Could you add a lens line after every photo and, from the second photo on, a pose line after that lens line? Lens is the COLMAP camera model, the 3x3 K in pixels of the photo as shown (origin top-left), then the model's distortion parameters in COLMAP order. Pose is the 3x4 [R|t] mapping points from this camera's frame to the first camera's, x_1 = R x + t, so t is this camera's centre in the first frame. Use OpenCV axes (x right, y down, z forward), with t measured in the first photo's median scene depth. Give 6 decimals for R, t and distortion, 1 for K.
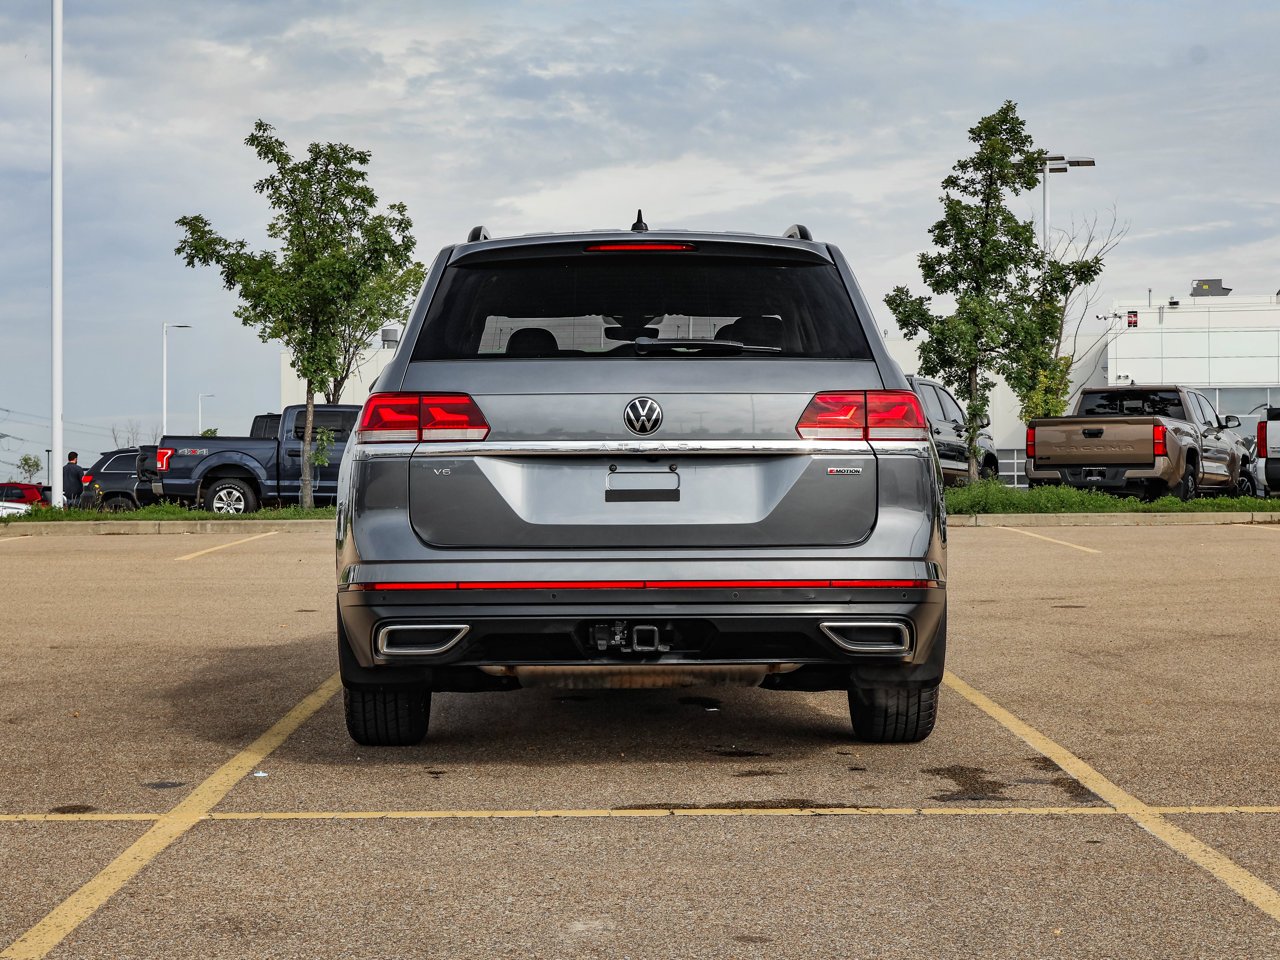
lens RADIAL K [[2300.5, 0, 640.0], [0, 2300.5, 480.0], [0, 0, 1]] dist [0.011099, -0.029737]
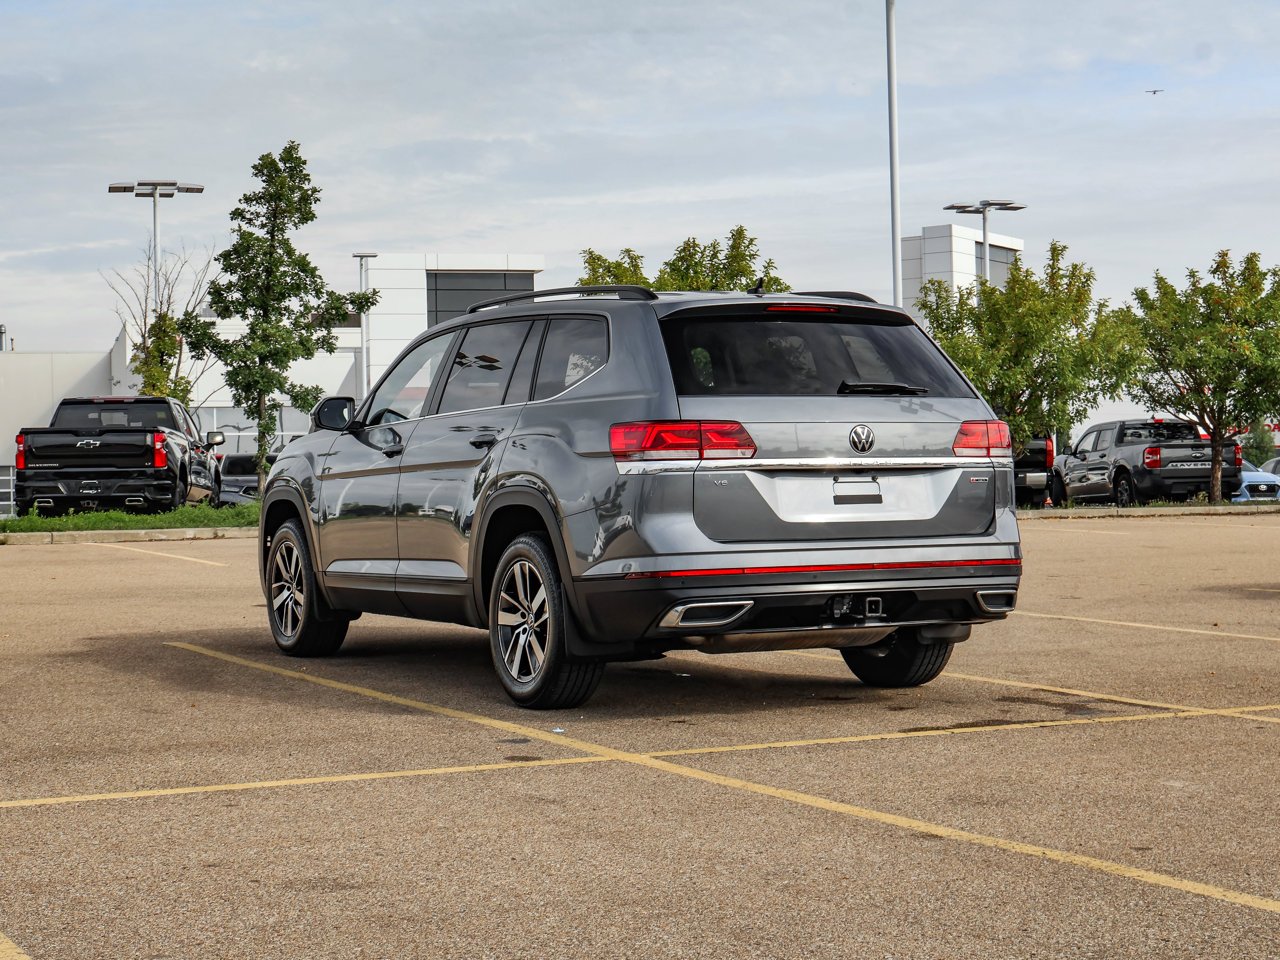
lens RADIAL K [[2300.5, 0, 640.0], [0, 2300.5, 480.0], [0, 0, 1]] dist [0.011099, -0.029737]
pose [[0.892890, -0.007871, 0.450207, -0.180157], [0.011044, 0.999929, -0.004422, 0.000011], [-0.450140, 0.008921, 0.892913, -0.031524]]
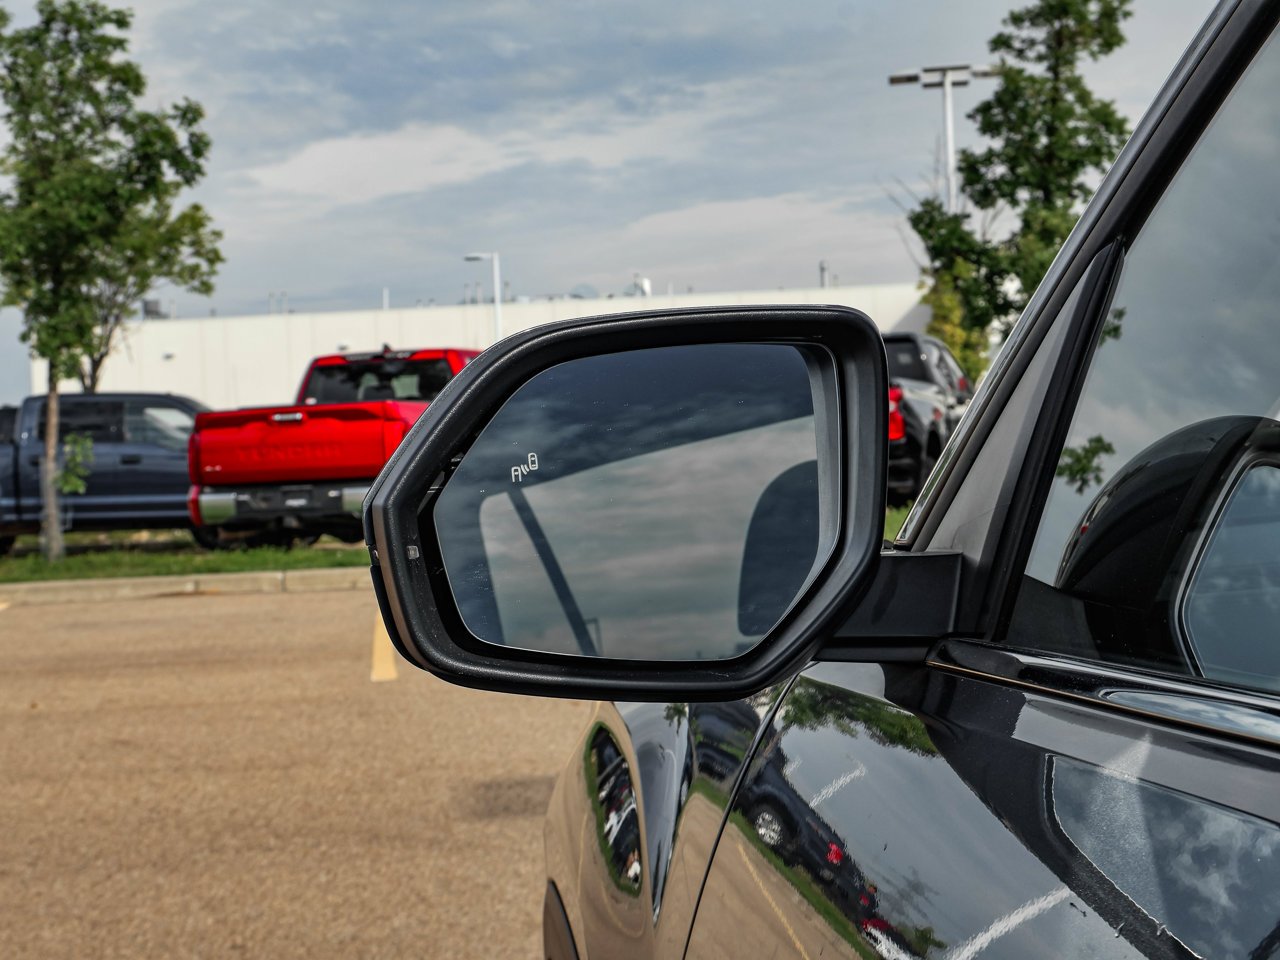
lens RADIAL K [[2300.5, 0, 640.0], [0, 2300.5, 480.0], [0, 0, 1]] dist [0.011099, -0.029737]
pose [[0.994463, -0.034020, 0.099429, -0.043657], [0.032491, 0.999328, 0.016961, -0.015423], [-0.099939, -0.013637, 0.994900, 0.334524]]
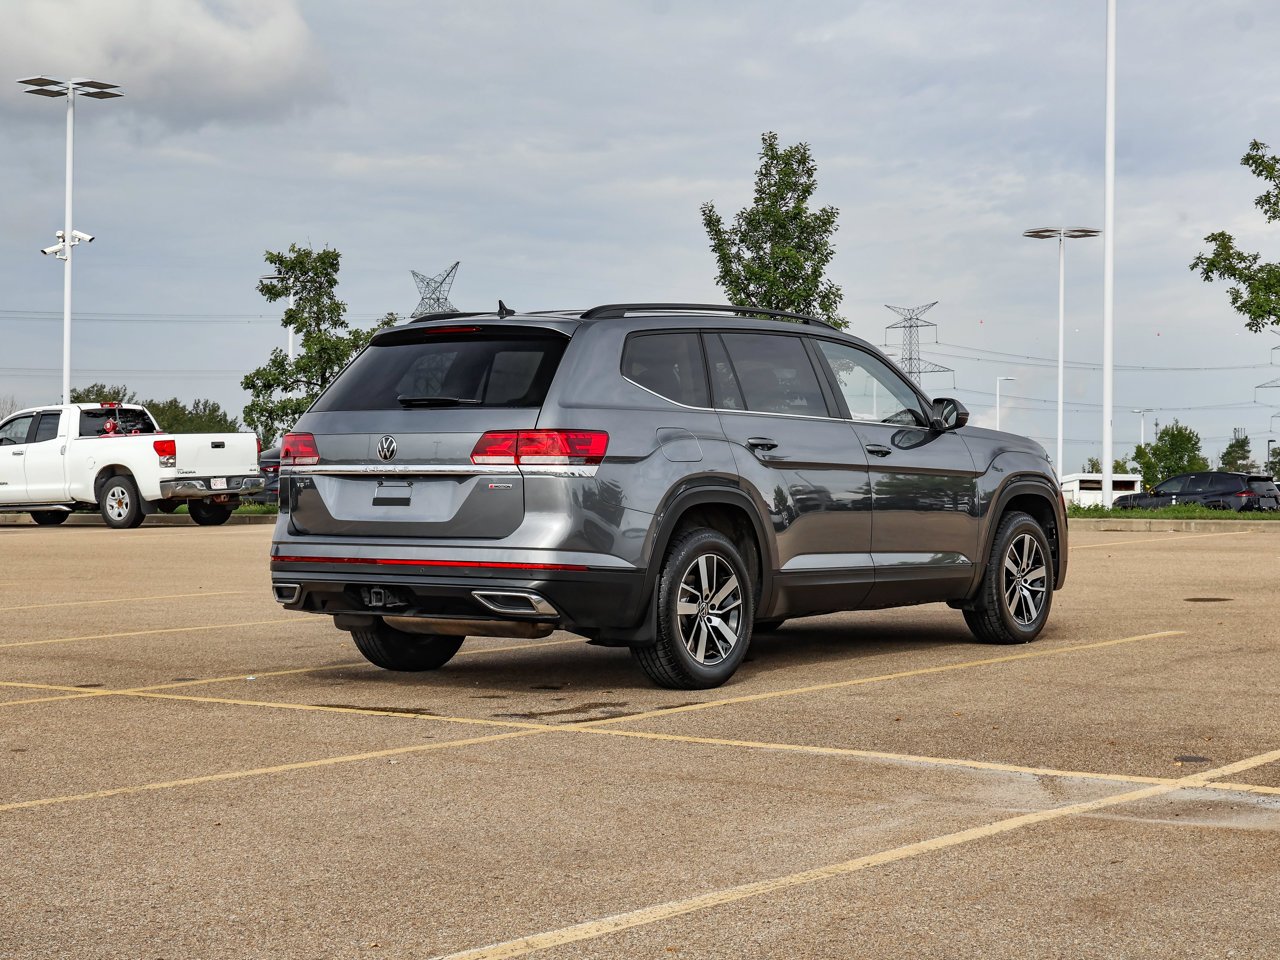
lens RADIAL K [[2361.0, 0, 640.0], [0, 2361.0, 480.0], [0, 0, 1]] dist [0.011784, -0.171567]
pose [[0.796517, 0.006941, -0.604577, 0.268547], [-0.005731, 0.999976, 0.003931, -0.003628], [0.604590, 0.000334, 0.796537, -0.030168]]
